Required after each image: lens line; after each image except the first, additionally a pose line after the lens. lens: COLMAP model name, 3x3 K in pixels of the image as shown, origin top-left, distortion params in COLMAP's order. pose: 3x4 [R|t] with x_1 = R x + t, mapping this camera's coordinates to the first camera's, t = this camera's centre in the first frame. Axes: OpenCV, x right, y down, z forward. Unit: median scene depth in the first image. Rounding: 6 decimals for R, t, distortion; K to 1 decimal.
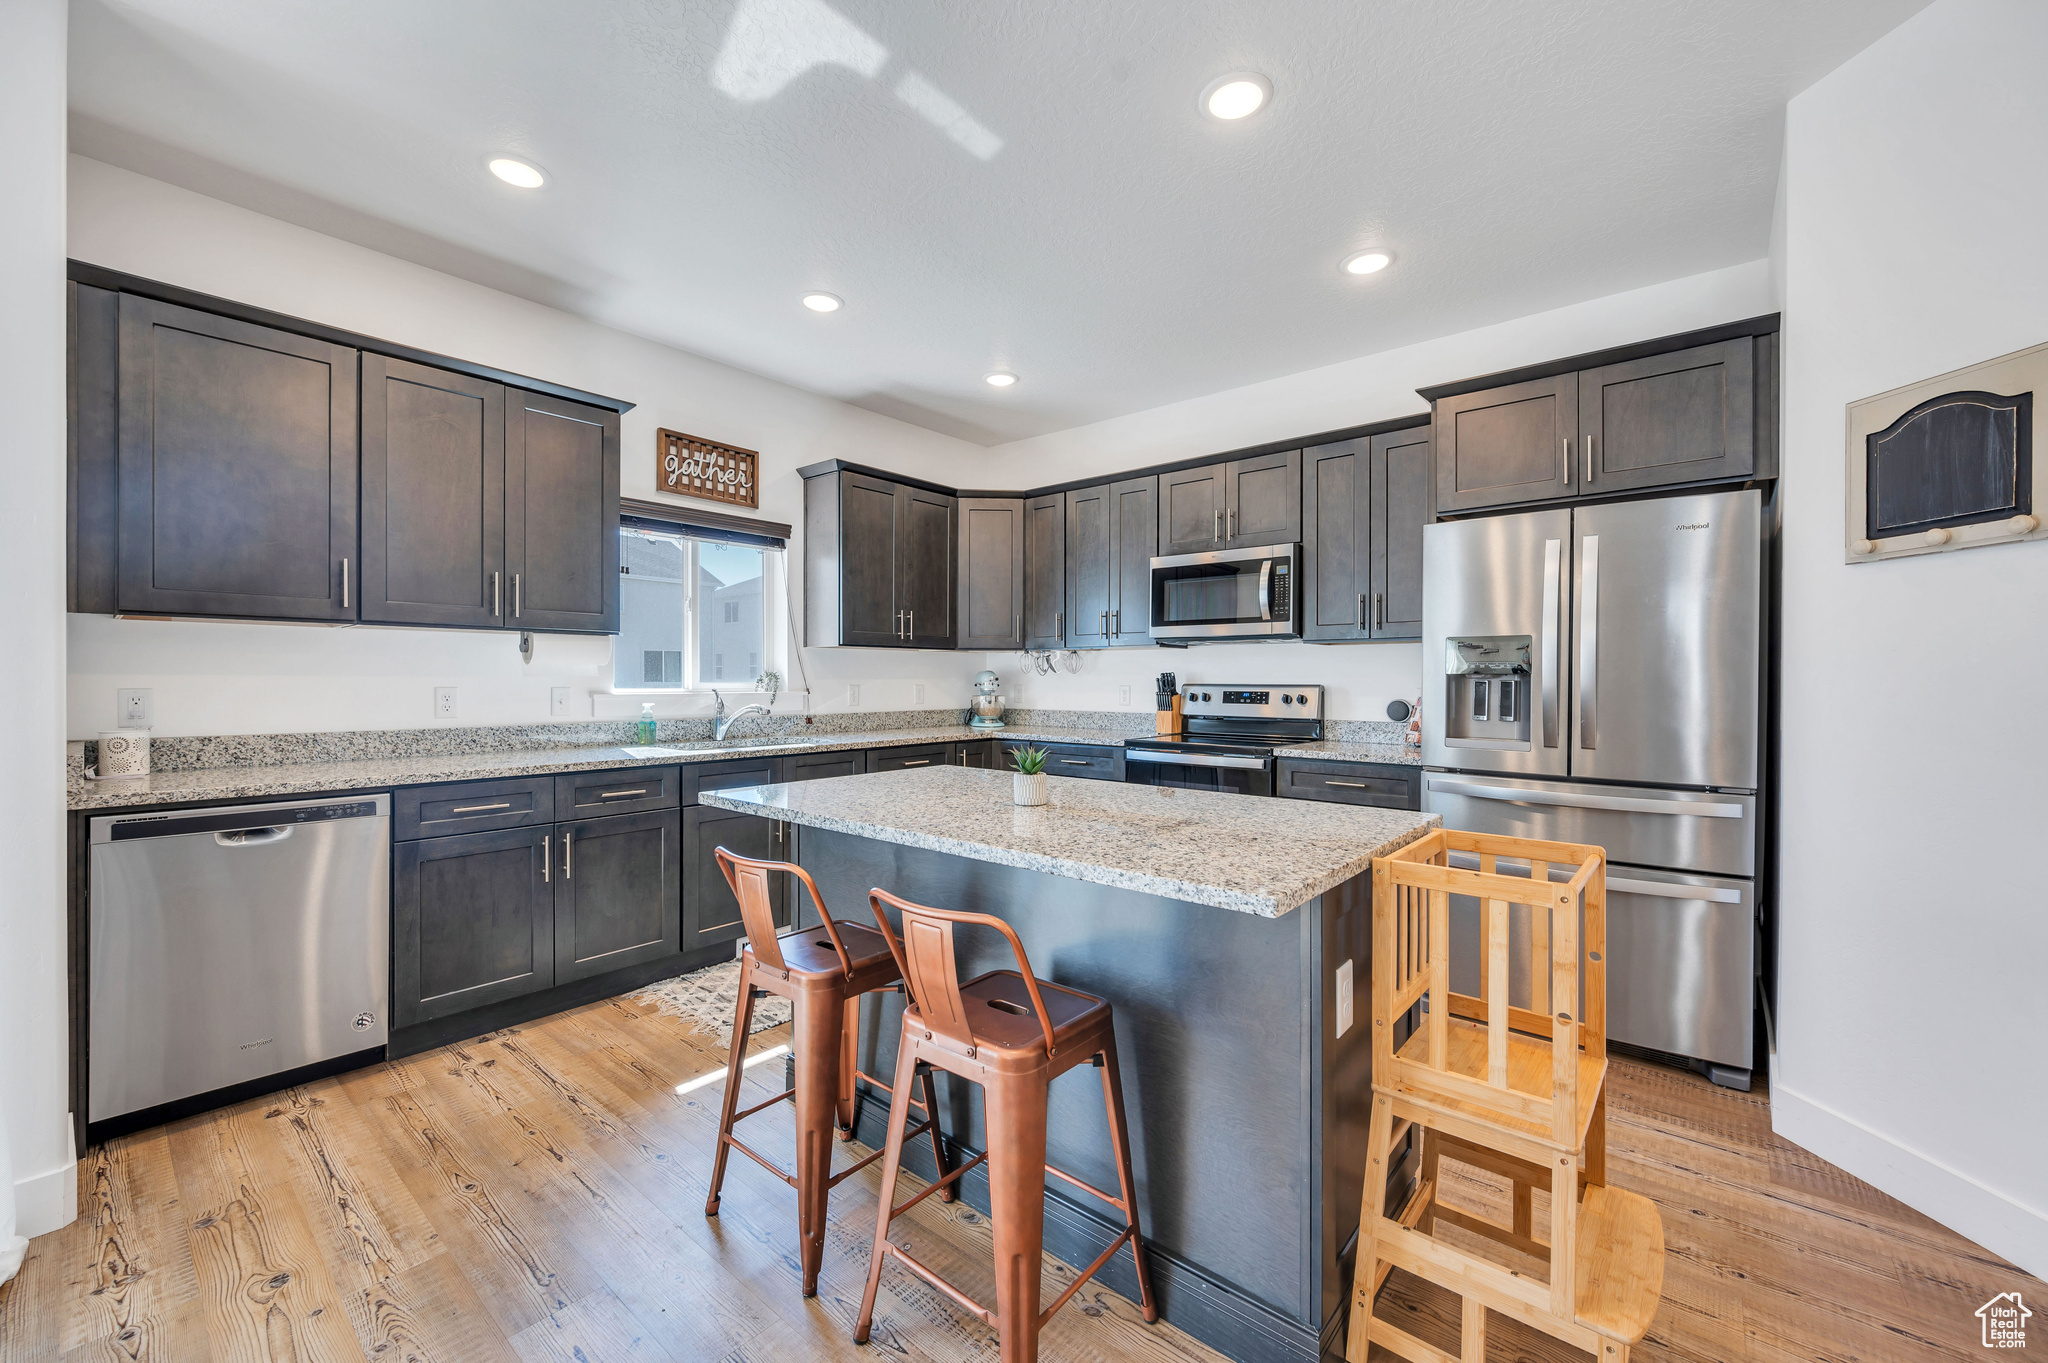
lens RADIAL K [[806.8, 0, 1024.0], [0, 806.8, 681.5], [0, 0, 1]] dist [-0.001322, -0.000124]
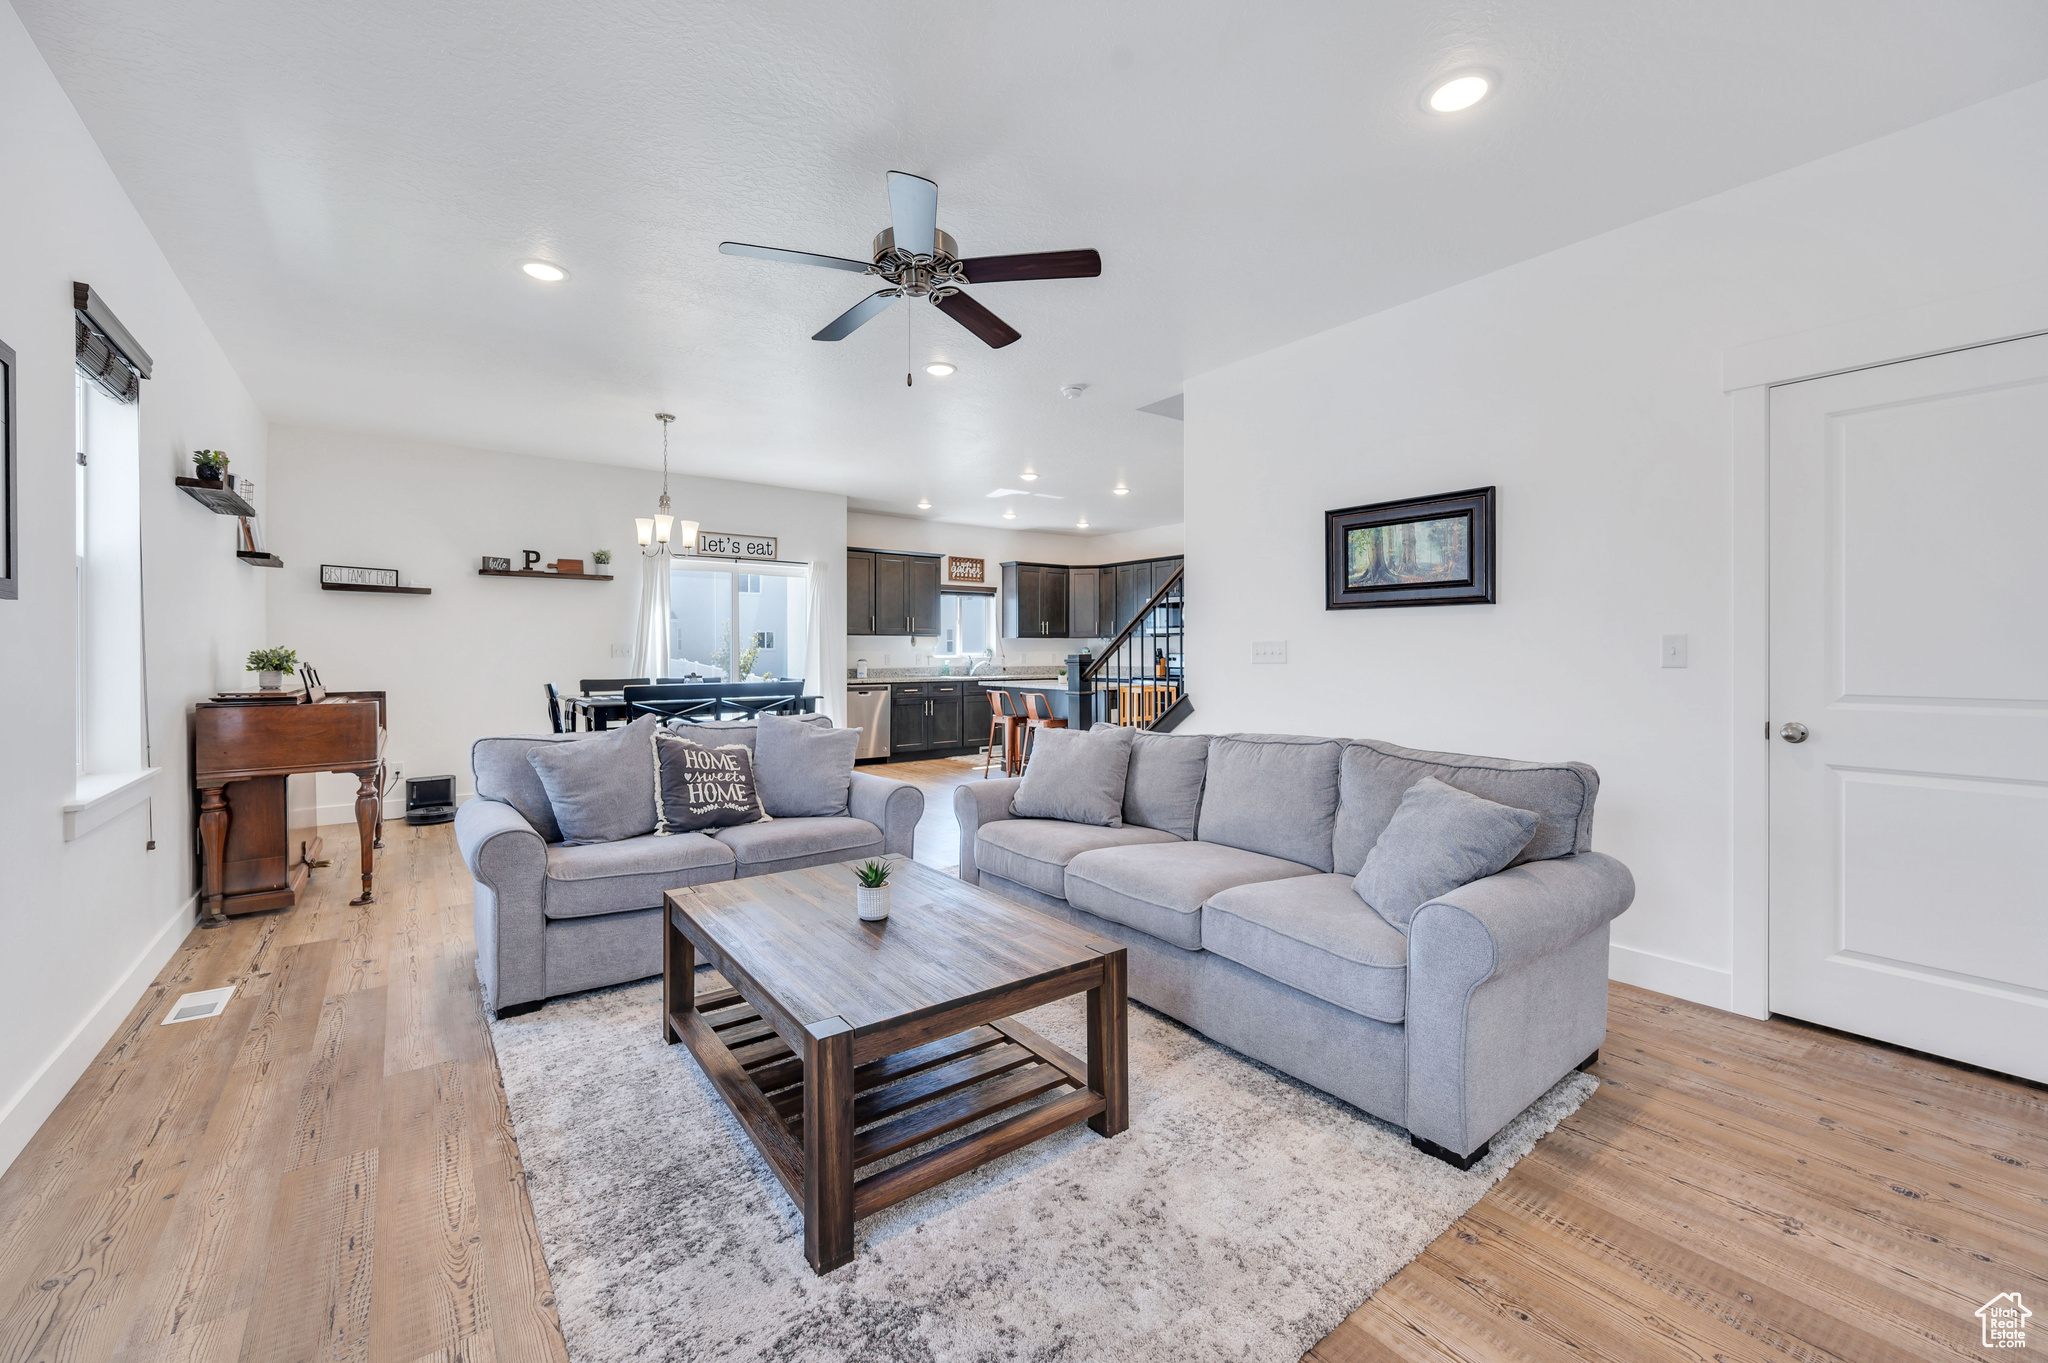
lens RADIAL K [[813.8, 0, 1022.8], [0, 813.8, 658.2], [0, 0, 1]] dist [-0.000377, -0.000172]
pose [[0.974355, -0.001674, -0.225010, 0.476869], [0.002929, 0.999982, 0.005244, 0.006295], [0.224997, -0.005768, 0.974342, -1.938316]]
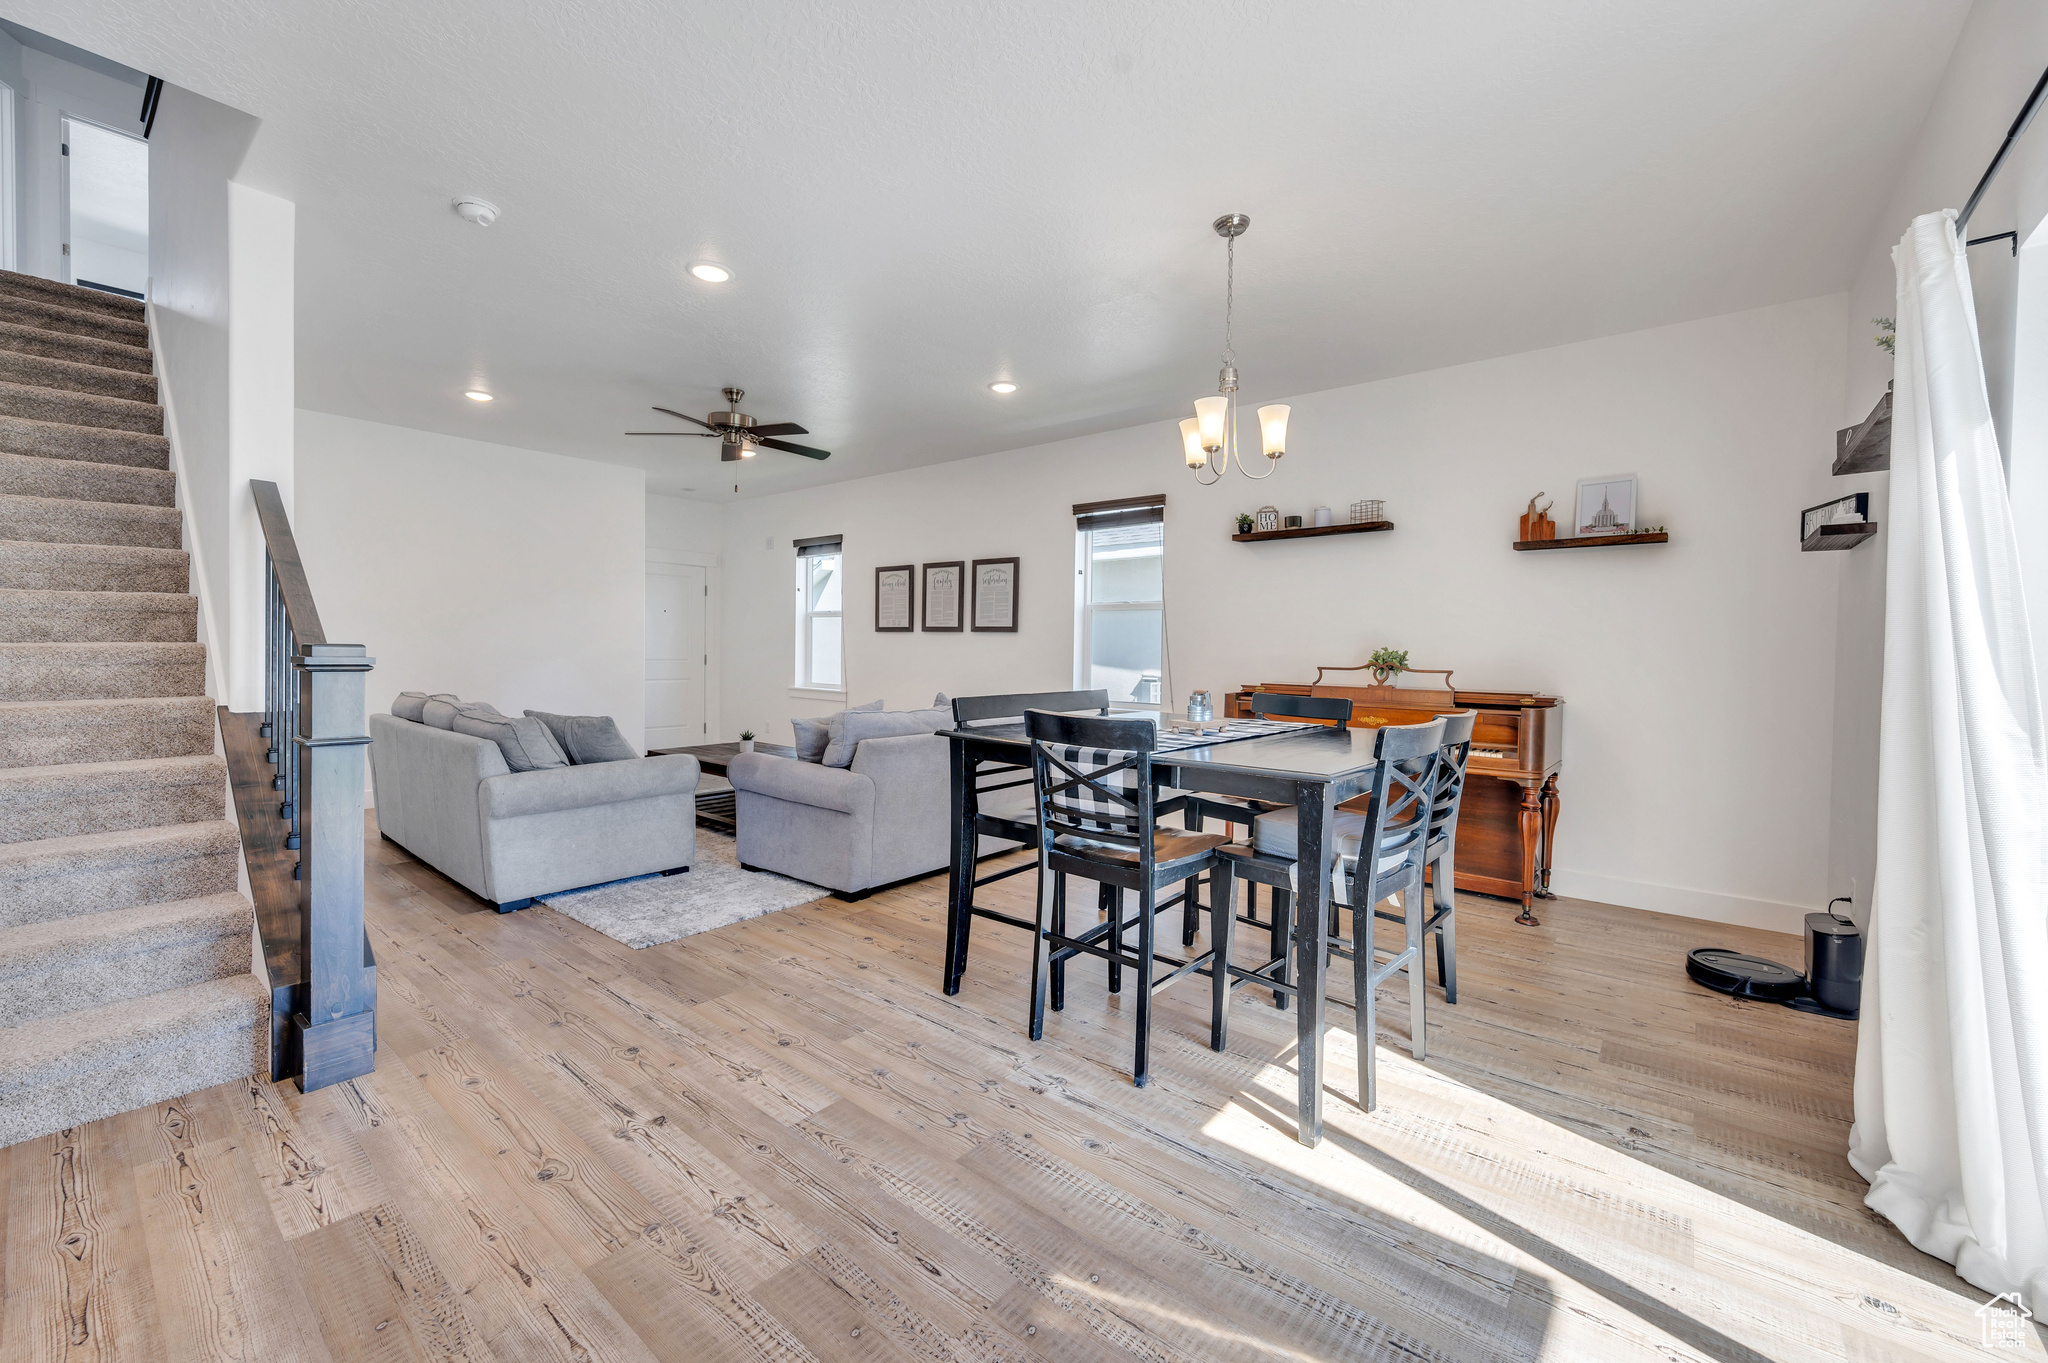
lens RADIAL K [[817.3, 0, 1025.6], [0, 817.3, 668.9], [0, 0, 1]] dist [-0.000030, -0.000174]
pose [[-0.999822, -0.014667, -0.011910, -0.452640], [-0.014980, 0.999534, 0.026599, -0.000683], [0.011514, 0.026772, -0.999575, 0.668913]]
